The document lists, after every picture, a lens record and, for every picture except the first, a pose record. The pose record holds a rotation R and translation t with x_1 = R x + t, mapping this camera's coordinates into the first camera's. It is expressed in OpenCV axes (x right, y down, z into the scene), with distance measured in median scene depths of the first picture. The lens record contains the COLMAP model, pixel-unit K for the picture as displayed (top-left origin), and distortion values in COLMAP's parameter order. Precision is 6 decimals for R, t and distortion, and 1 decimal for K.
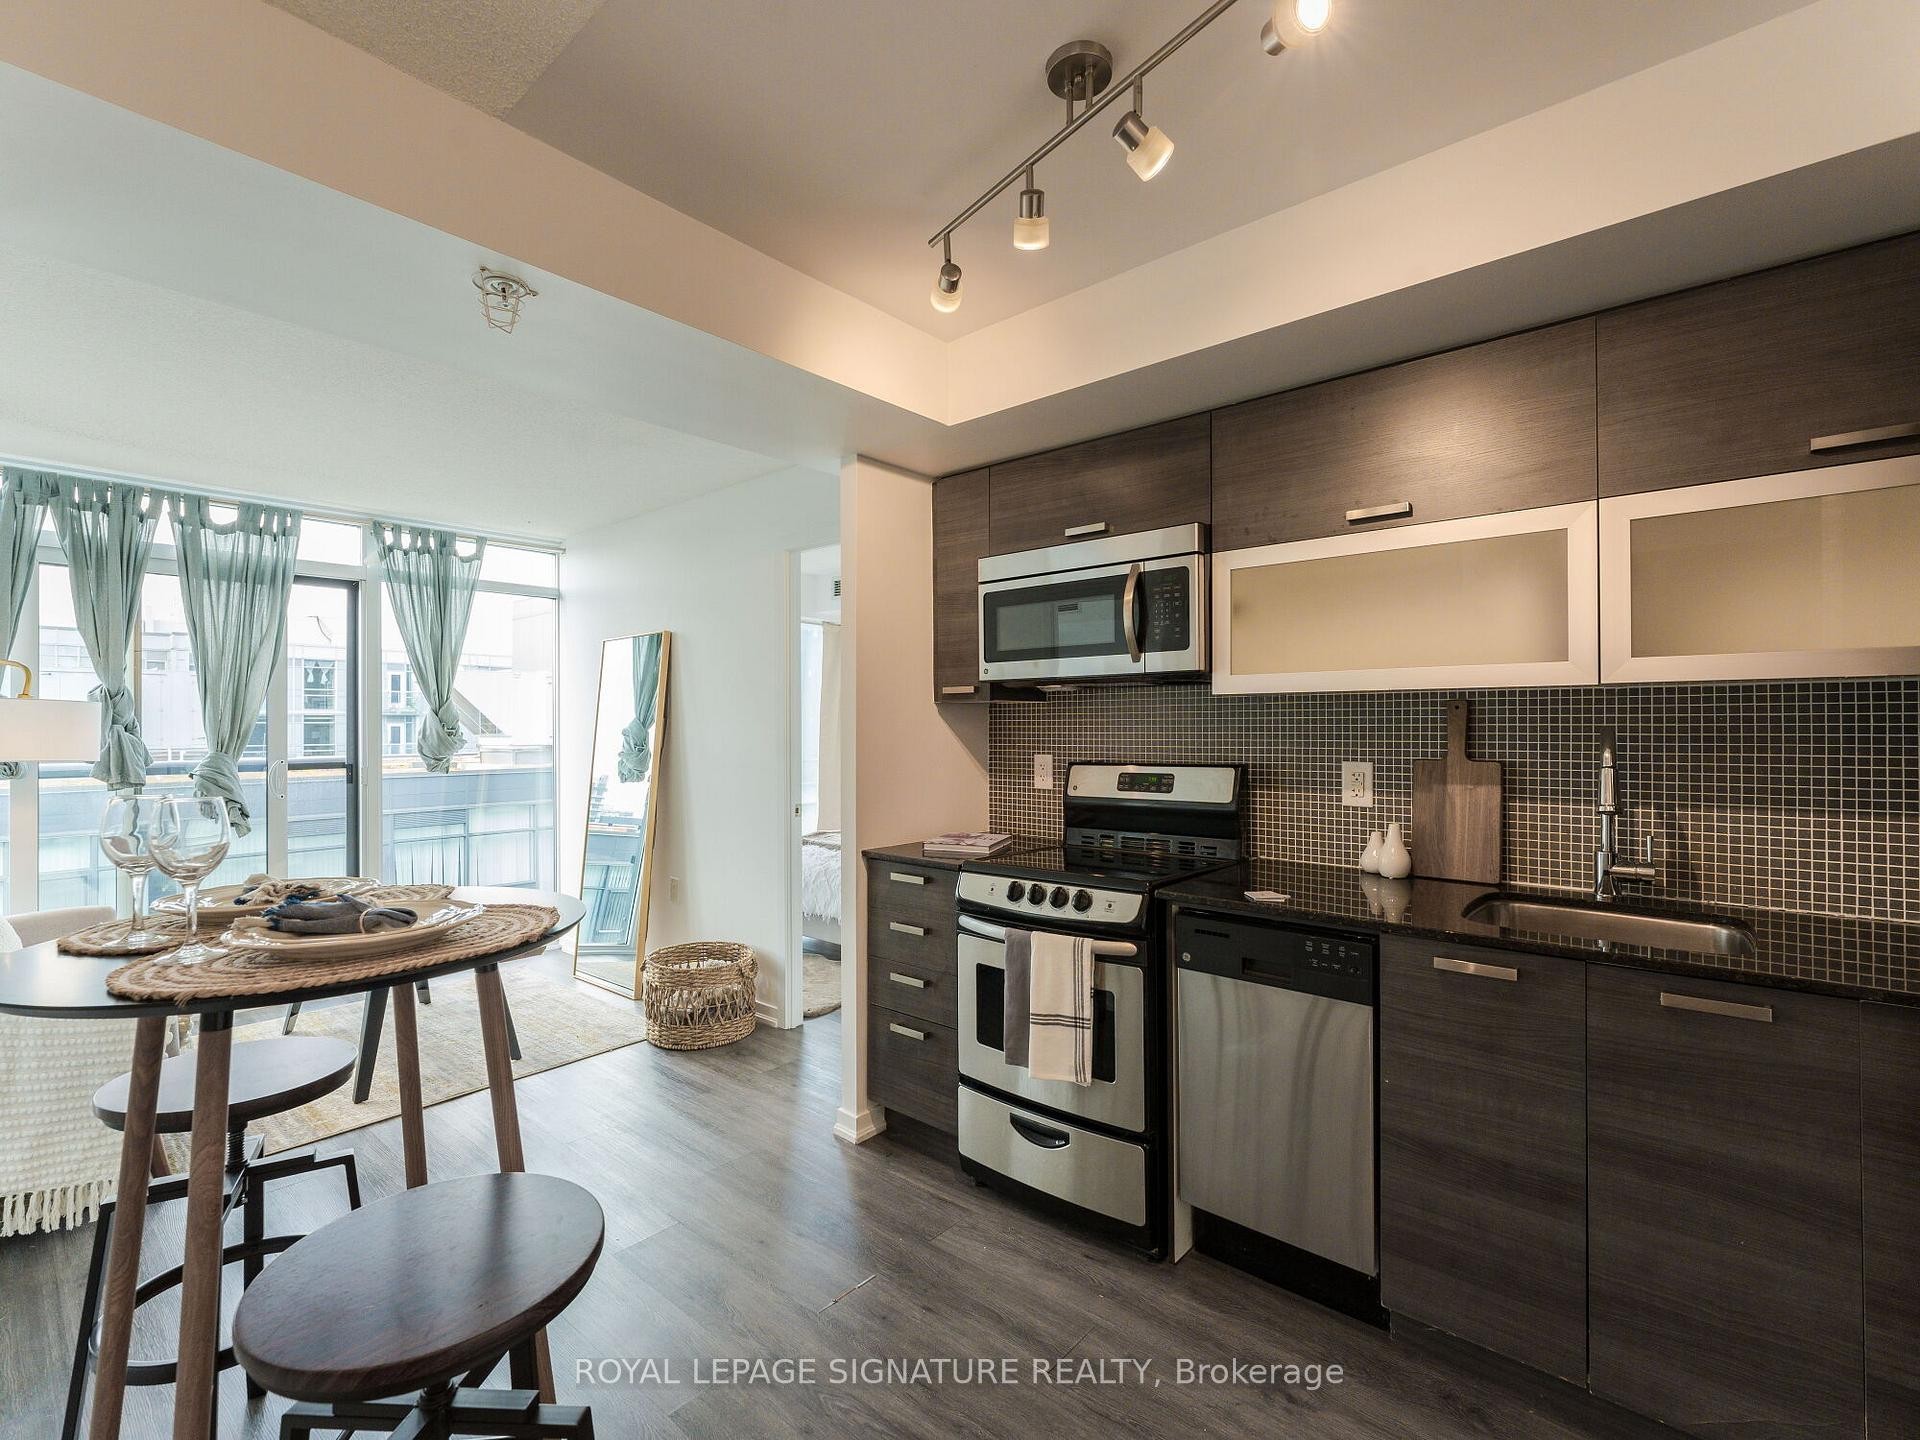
lens RADIAL K [[867.7, 0, 959.0], [0, 867.7, 720.1], [0, 0, 1]] dist [-0.005490, 0.000477]
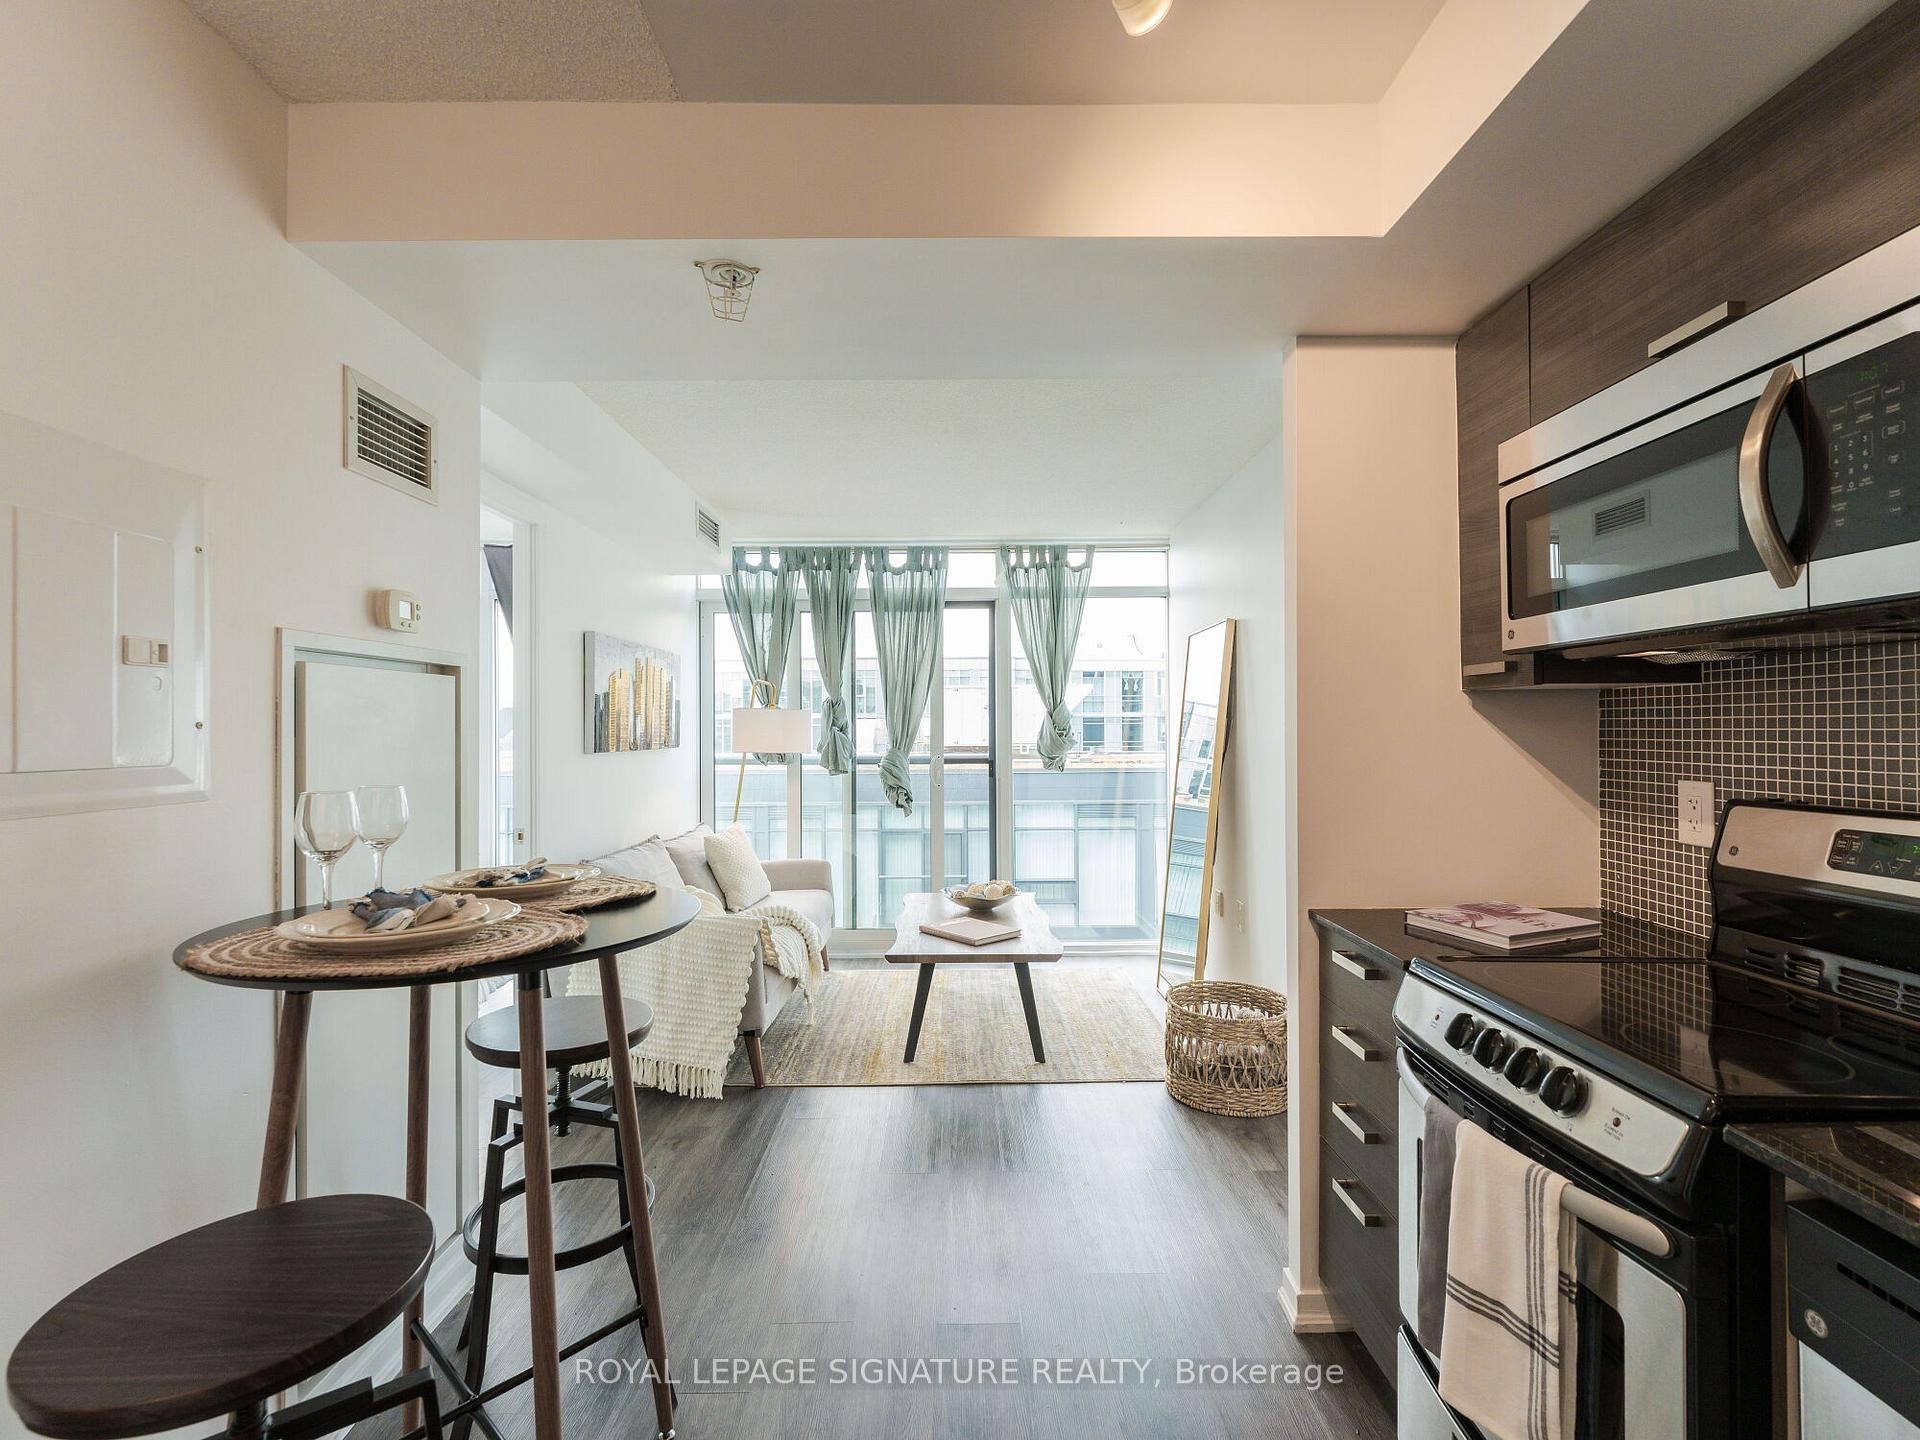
lens RADIAL K [[869.1, 0, 957.9], [0, 869.1, 721.4], [0, 0, 1]] dist [-0.006568, 0.000864]
pose [[0.657010, -0.005033, -0.753865, 0.254662], [0.006664, 0.999977, -0.000867, -0.000211], [0.753852, -0.004454, 0.657029, 0.382316]]
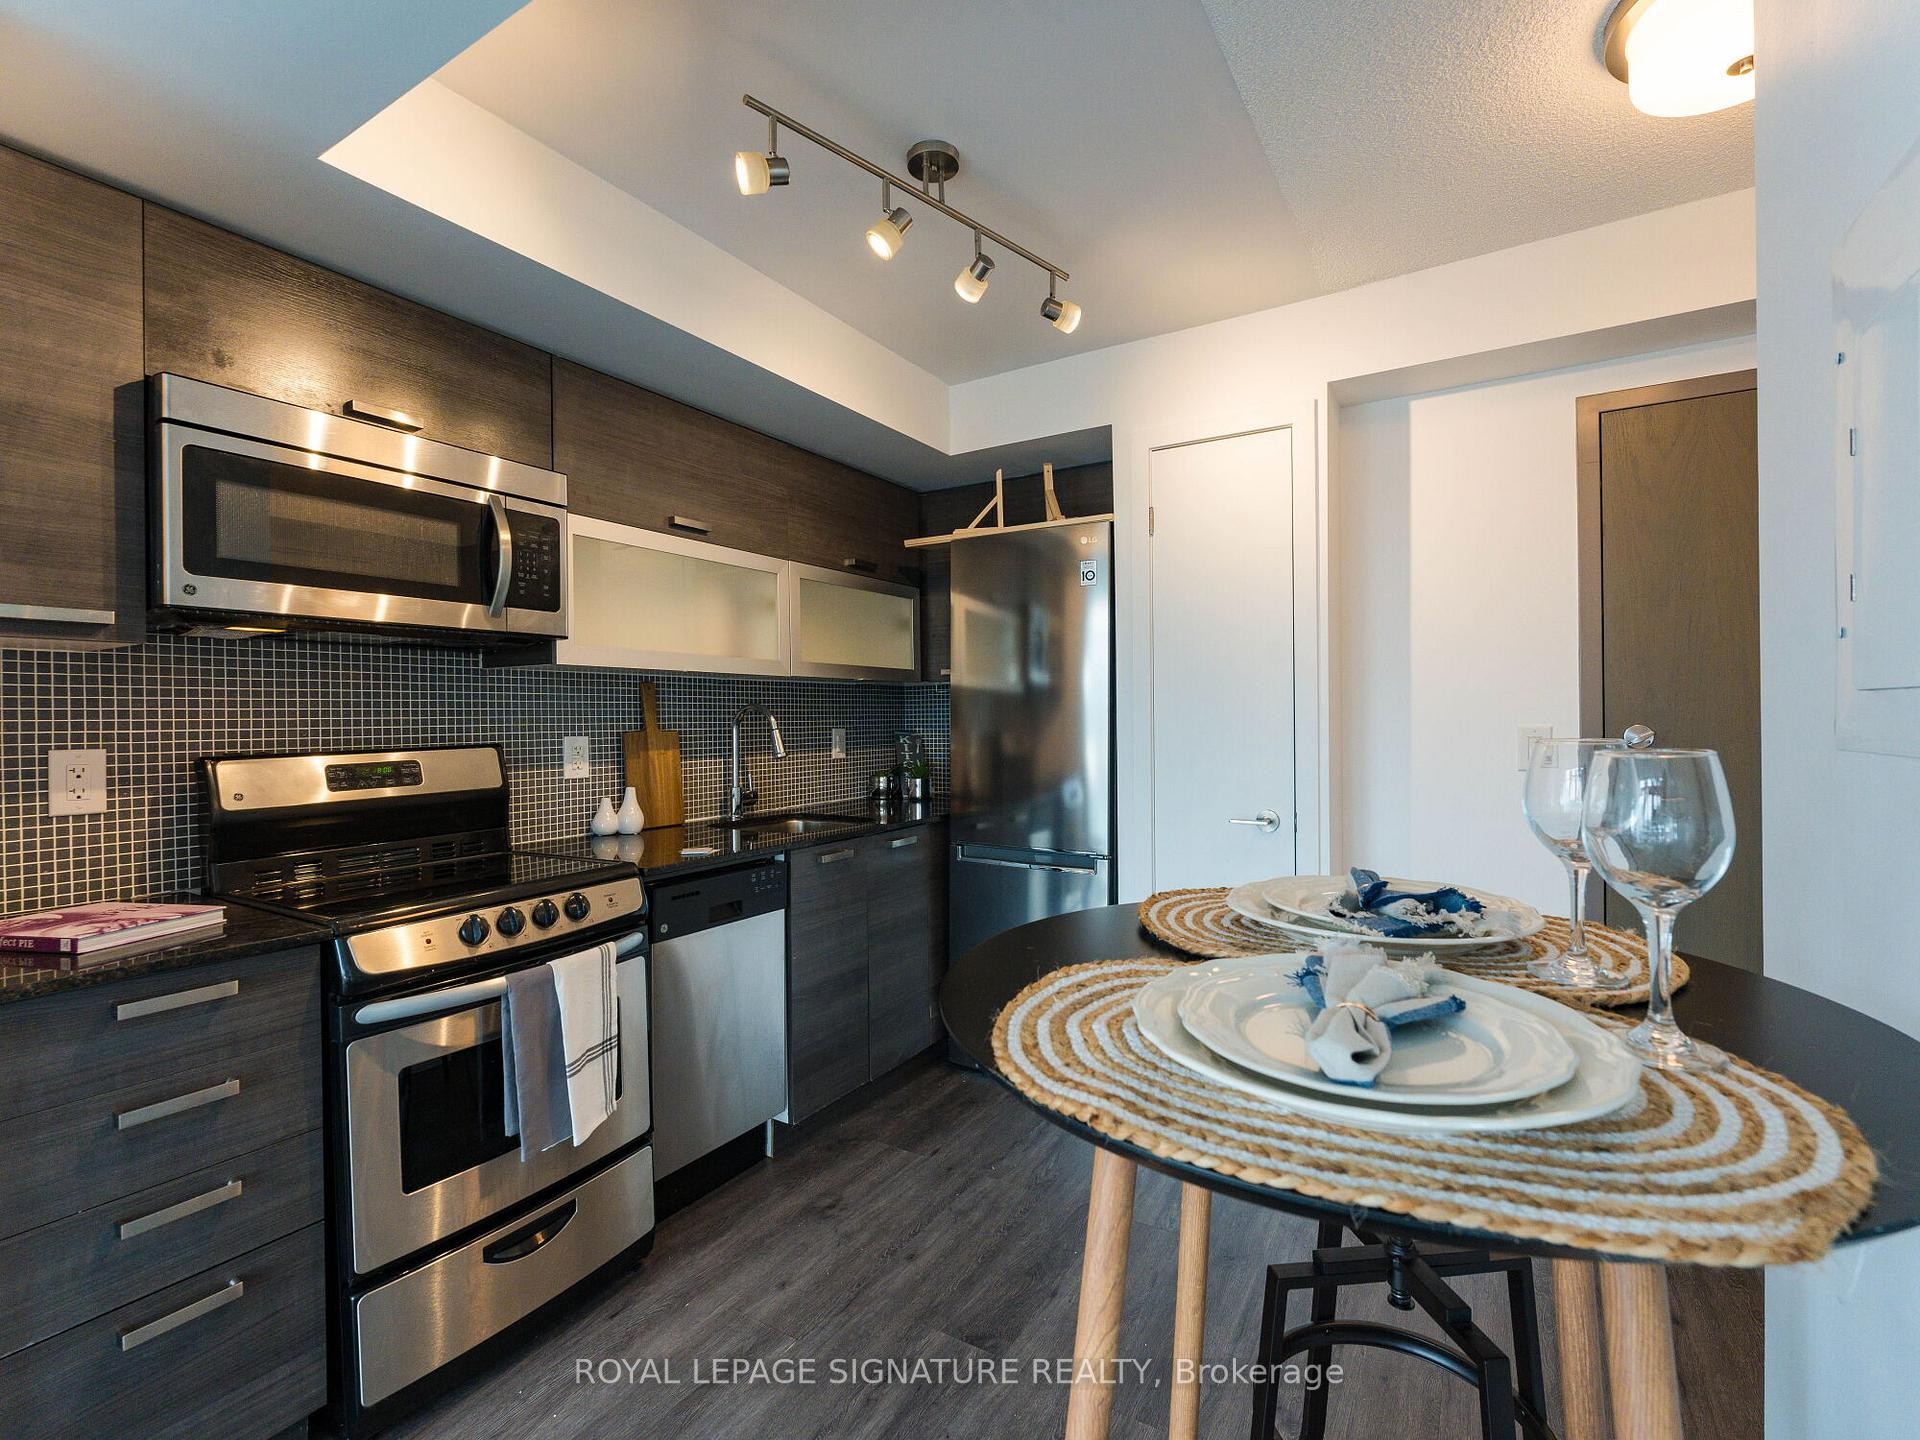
lens RADIAL K [[869.1, 0, 957.9], [0, 869.1, 721.4], [0, 0, 1]] dist [-0.006568, 0.000864]
pose [[-0.161827, 0.000755, 0.986819, -0.651476], [0.005606, 0.999984, 0.000154, 0.031701], [-0.986803, 0.005557, -0.161829, 0.696148]]
